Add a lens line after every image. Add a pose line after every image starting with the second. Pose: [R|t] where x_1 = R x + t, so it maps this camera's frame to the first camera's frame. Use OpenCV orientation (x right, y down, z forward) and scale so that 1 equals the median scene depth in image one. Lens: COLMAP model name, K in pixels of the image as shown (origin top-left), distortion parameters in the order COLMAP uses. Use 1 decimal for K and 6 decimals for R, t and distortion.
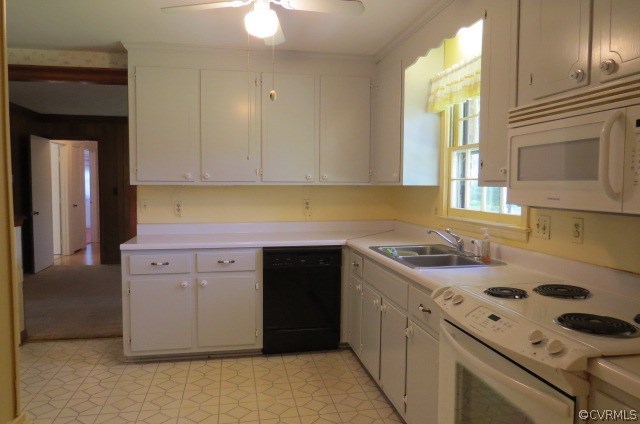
lens RADIAL K [[464.6, 0, 319.8], [0, 464.6, 209.6], [0, 0, 1]] dist [0.004220, 0.002137]
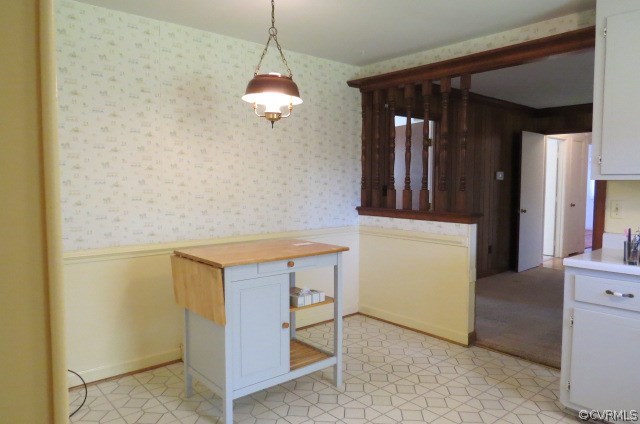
lens RADIAL K [[464.6, 0, 322.9], [0, 464.6, 210.8], [0, 0, 1]] dist [0.004220, 0.002137]
pose [[0.518593, 0.053328, -0.853356, 0.011680], [-0.048674, 0.998276, 0.032805, -0.007549], [0.853635, 0.024524, 0.520295, 0.219200]]
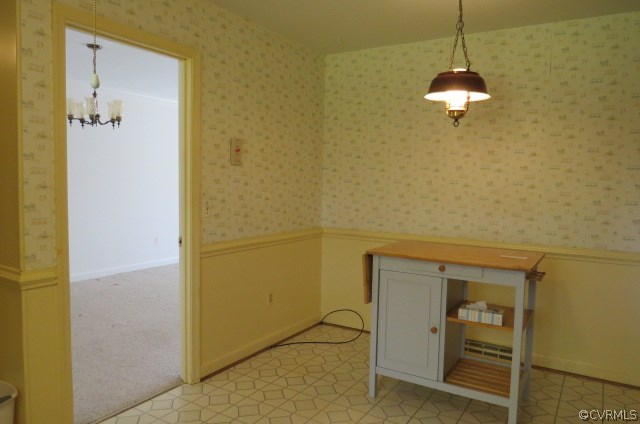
lens RADIAL K [[464.6, 0, 323.5], [0, 464.6, 212.6], [0, 0, 1]] dist [0.004220, 0.002137]
pose [[-0.658494, 0.037612, -0.751645, 0.005782], [-0.064340, 0.992280, 0.106019, -0.034893], [0.749830, 0.118174, -0.650991, 0.721447]]
